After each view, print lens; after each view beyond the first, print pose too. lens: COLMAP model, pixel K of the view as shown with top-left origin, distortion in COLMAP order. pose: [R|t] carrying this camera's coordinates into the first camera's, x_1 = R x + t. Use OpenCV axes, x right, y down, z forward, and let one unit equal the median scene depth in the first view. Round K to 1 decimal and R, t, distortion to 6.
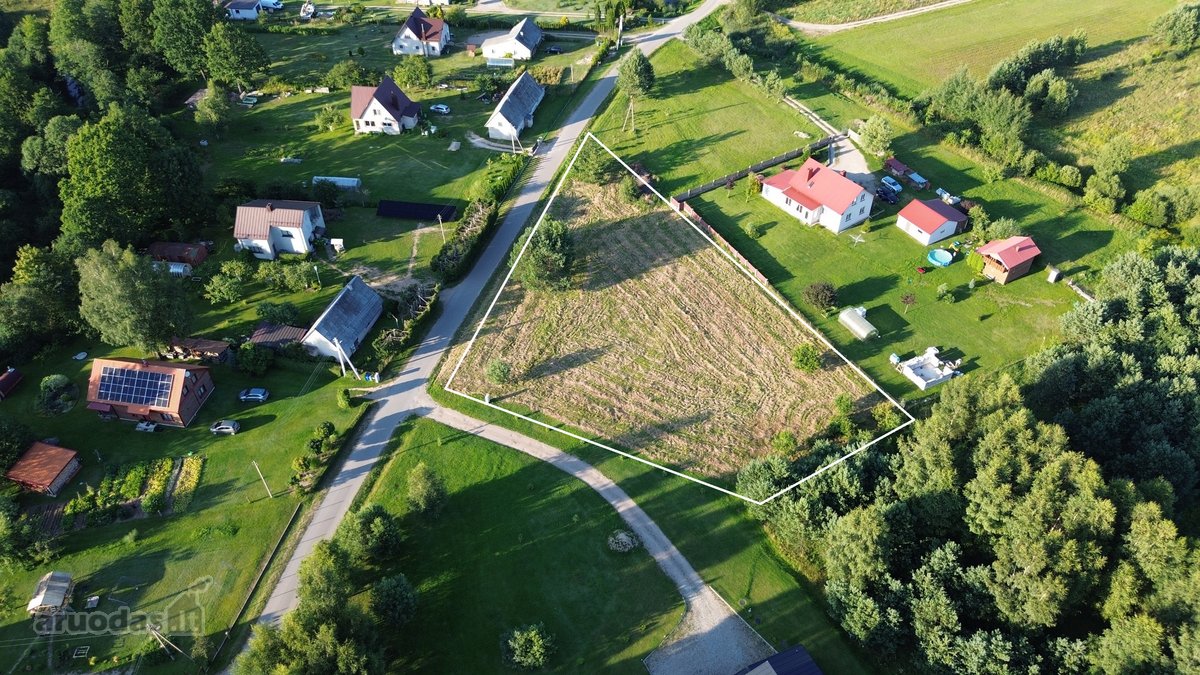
lens RADIAL K [[848.7, 0, 600.0], [0, 848.7, 337.5], [0, 0, 1]] dist [0.072318, -0.072859]
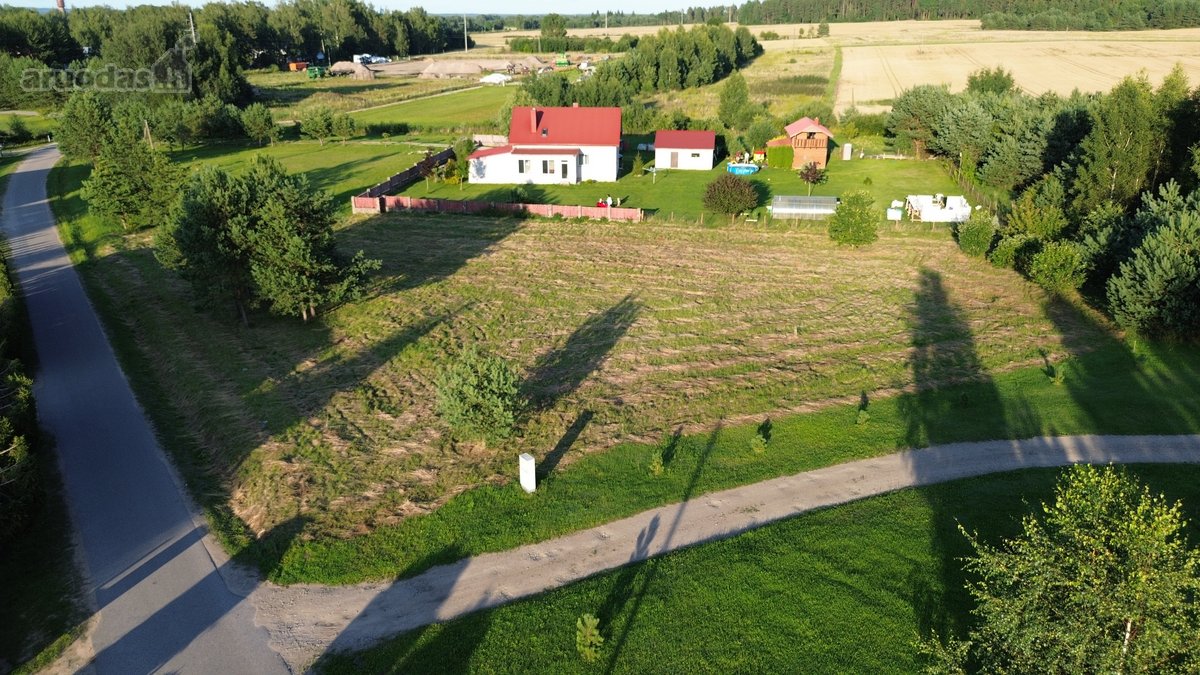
lens RADIAL K [[848.7, 0, 600.0], [0, 848.7, 337.5], [0, 0, 1]] dist [0.072318, -0.072859]
pose [[0.633467, -0.264203, 0.727266, -0.234567], [0.523411, 0.838545, -0.151275, 0.069671], [-0.569878, 0.476487, 0.669477, 0.618956]]
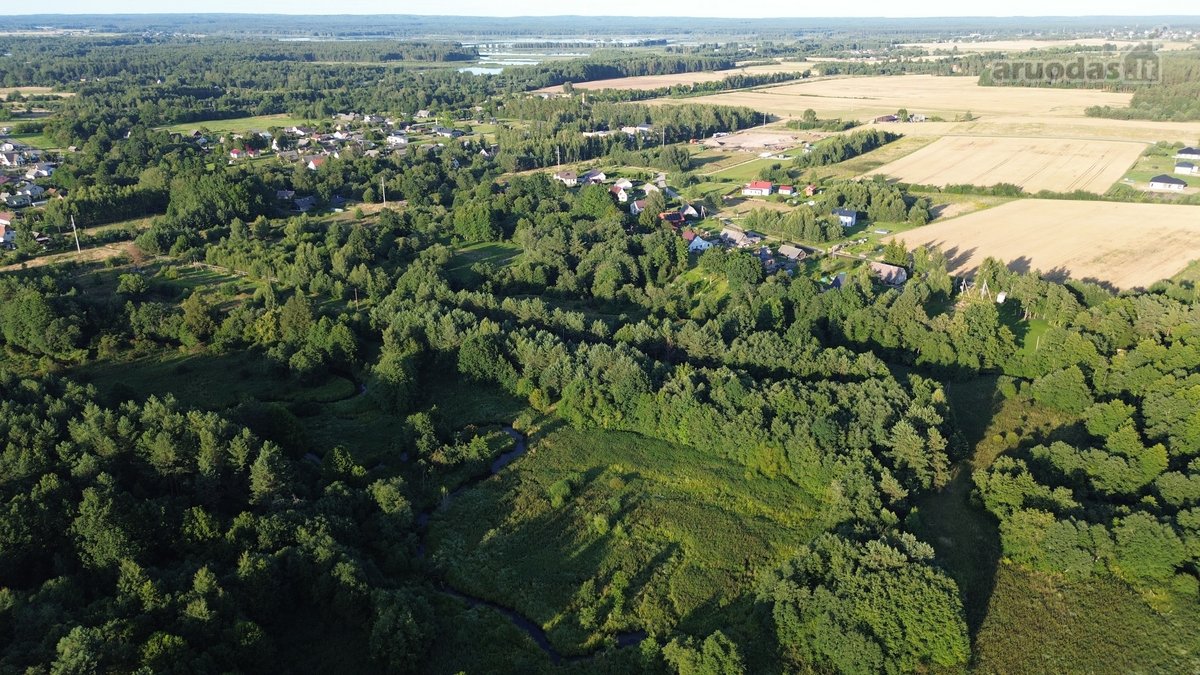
lens RADIAL K [[848.7, 0, 600.0], [0, 848.7, 337.5], [0, 0, 1]] dist [0.072318, -0.072859]
pose [[0.867064, -0.169731, 0.468393, -2.117296], [0.334373, 0.895222, -0.294572, 1.230515], [-0.369317, 0.412031, 0.832968, -1.487586]]
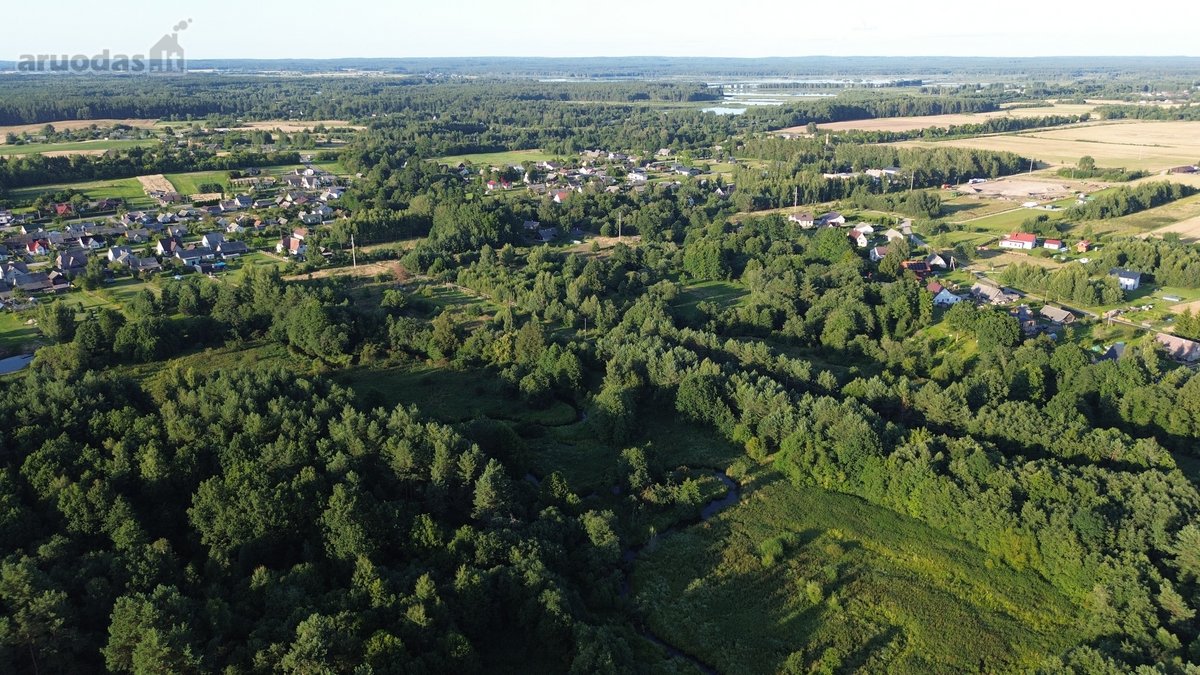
lens RADIAL K [[848.7, 0, 600.0], [0, 848.7, 337.5], [0, 0, 1]] dist [0.072318, -0.072859]
pose [[0.968814, -0.072642, 0.236902, -2.113917], [0.164812, 0.902826, -0.397167, 1.211784], [-0.185031, 0.423825, 0.886643, -1.468503]]
